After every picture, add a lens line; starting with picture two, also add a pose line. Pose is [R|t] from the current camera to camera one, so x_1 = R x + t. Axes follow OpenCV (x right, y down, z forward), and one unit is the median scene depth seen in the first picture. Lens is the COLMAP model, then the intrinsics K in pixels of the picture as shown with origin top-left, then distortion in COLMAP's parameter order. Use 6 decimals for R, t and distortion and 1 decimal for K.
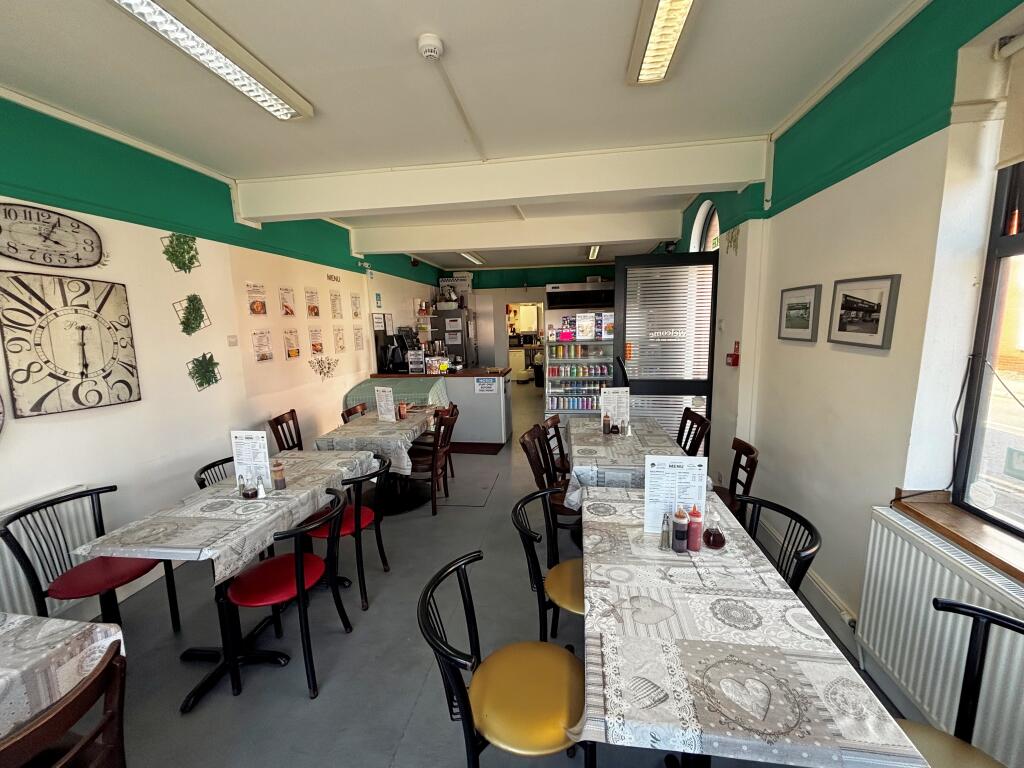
lens RADIAL K [[409.3, 0, 510.8], [0, 409.3, 383.3], [0, 0, 1]] dist [-0.000862, -0.000064]
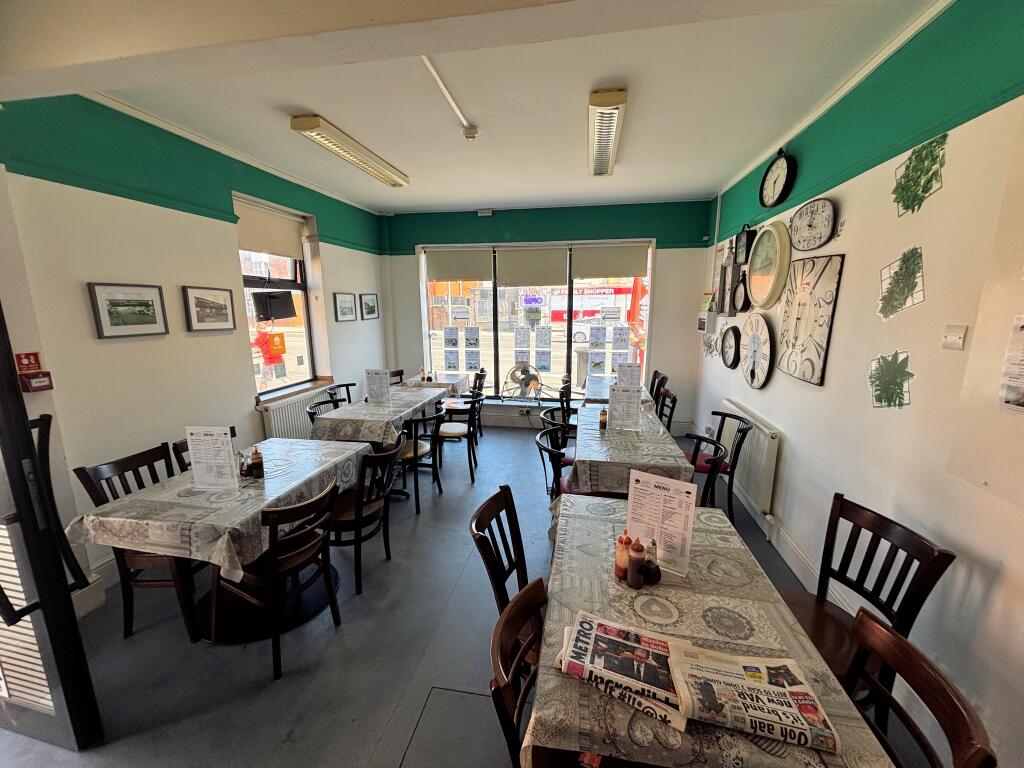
lens RADIAL K [[409.3, 0, 507.8], [0, 409.3, 385.0], [0, 0, 1]] dist [-0.000862, -0.000064]
pose [[-0.998421, 0.018861, 0.052909, -0.245467], [0.035490, 0.941931, 0.333927, -0.261629], [-0.043538, 0.335277, -0.941113, 1.717687]]
